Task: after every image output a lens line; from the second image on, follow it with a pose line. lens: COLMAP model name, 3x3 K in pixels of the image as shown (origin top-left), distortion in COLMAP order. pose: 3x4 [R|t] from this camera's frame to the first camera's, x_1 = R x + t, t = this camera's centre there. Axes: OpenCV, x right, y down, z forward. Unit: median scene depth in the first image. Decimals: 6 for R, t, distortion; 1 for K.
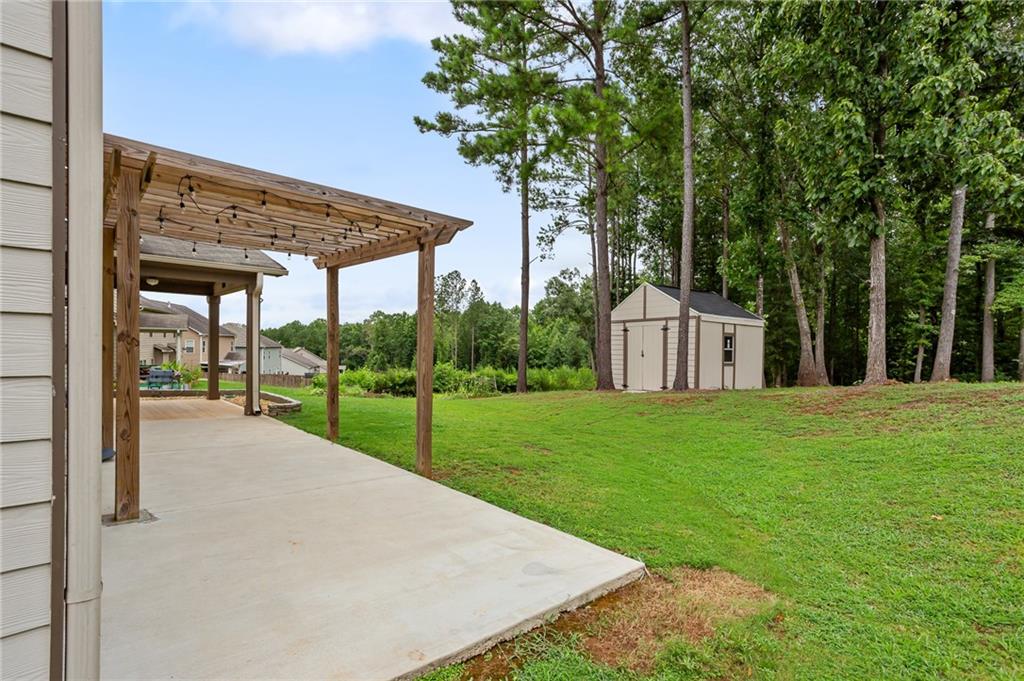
lens RADIAL K [[489.9, 0, 512.0], [0, 489.9, 340.5], [0, 0, 1]] dist [-0.047411, 0.029316]
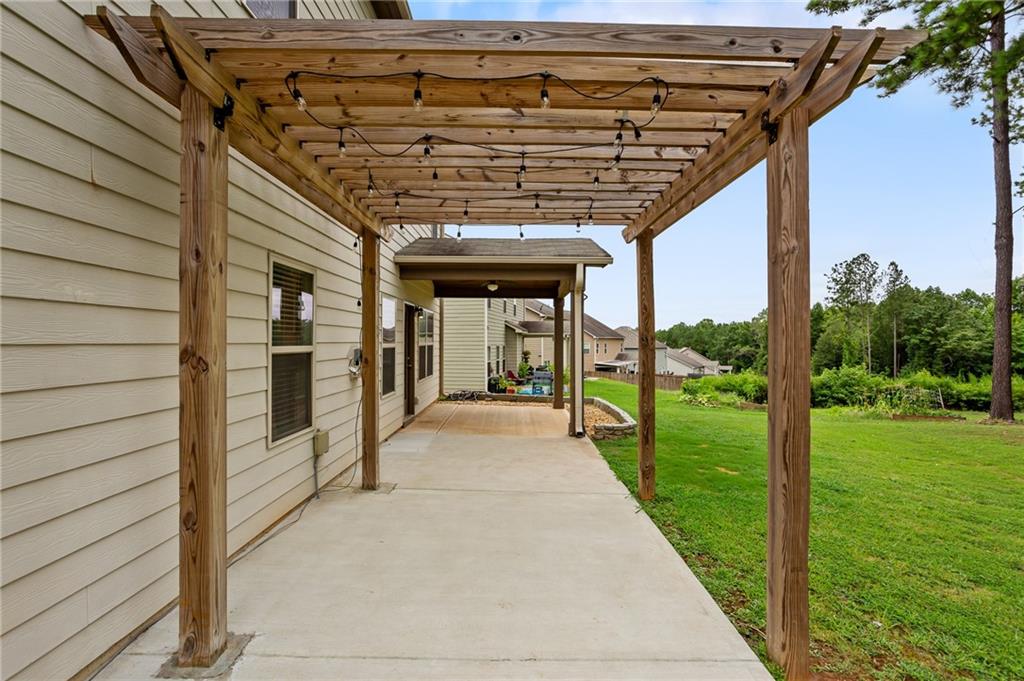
lens RADIAL K [[489.9, 0, 512.0], [0, 489.9, 340.5], [0, 0, 1]] dist [-0.047411, 0.029316]
pose [[0.729850, -0.019328, -0.683334, -0.029473], [0.018989, 0.999788, -0.007998, -0.004056], [0.683344, -0.007139, 0.730062, 0.237486]]
